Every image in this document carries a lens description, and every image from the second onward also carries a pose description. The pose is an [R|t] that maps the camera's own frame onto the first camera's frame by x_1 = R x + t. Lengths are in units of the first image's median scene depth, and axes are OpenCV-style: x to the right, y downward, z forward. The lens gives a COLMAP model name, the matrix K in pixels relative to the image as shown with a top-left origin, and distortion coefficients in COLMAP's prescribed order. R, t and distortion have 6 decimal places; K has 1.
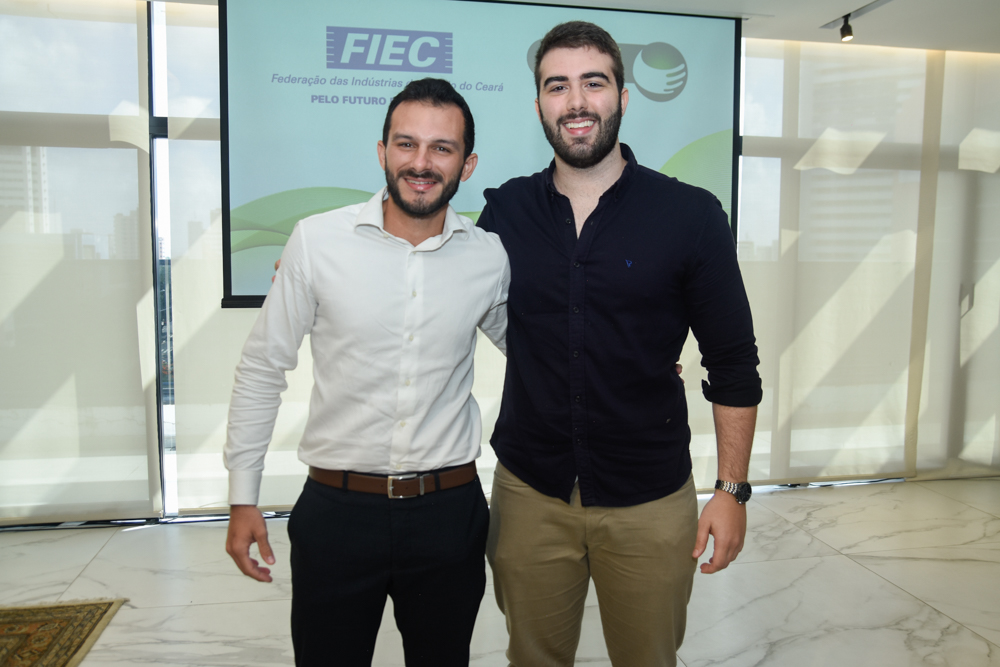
lens RADIAL K [[817.9, 0, 512.3], [0, 817.9, 328.0], [0, 0, 1]] dist [-0.072659, 0.073185]
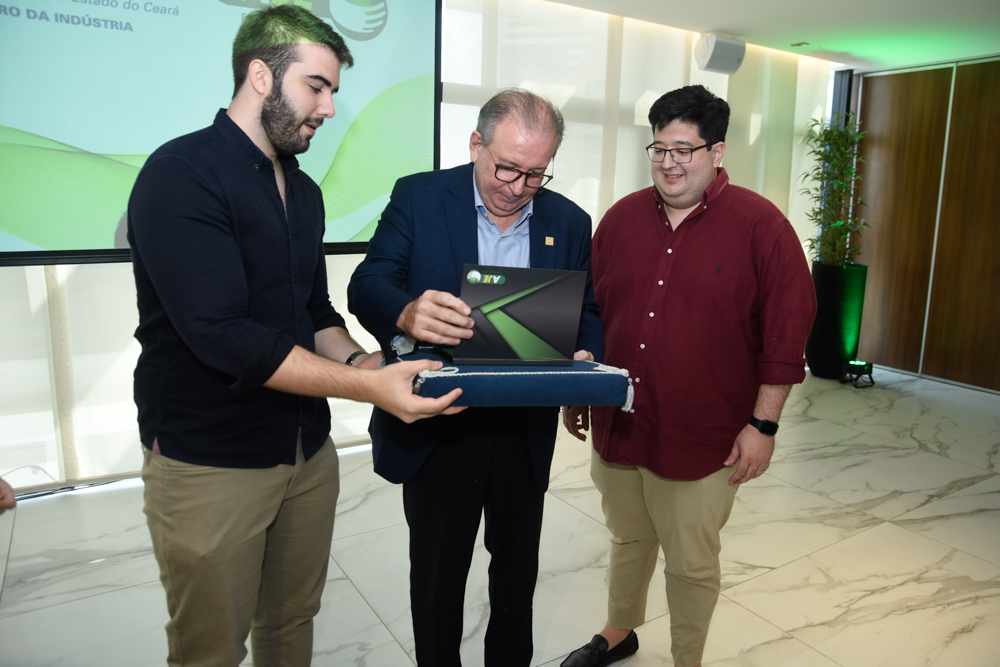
lens RADIAL K [[727.0, 0, 510.7], [0, 727.0, 329.2], [0, 0, 1]] dist [-0.124909, 0.092266]
pose [[0.934068, -0.049206, 0.353688, 0.039770], [0.014151, 0.994783, 0.101025, -0.027075], [-0.356814, -0.089359, 0.929892, 0.145812]]
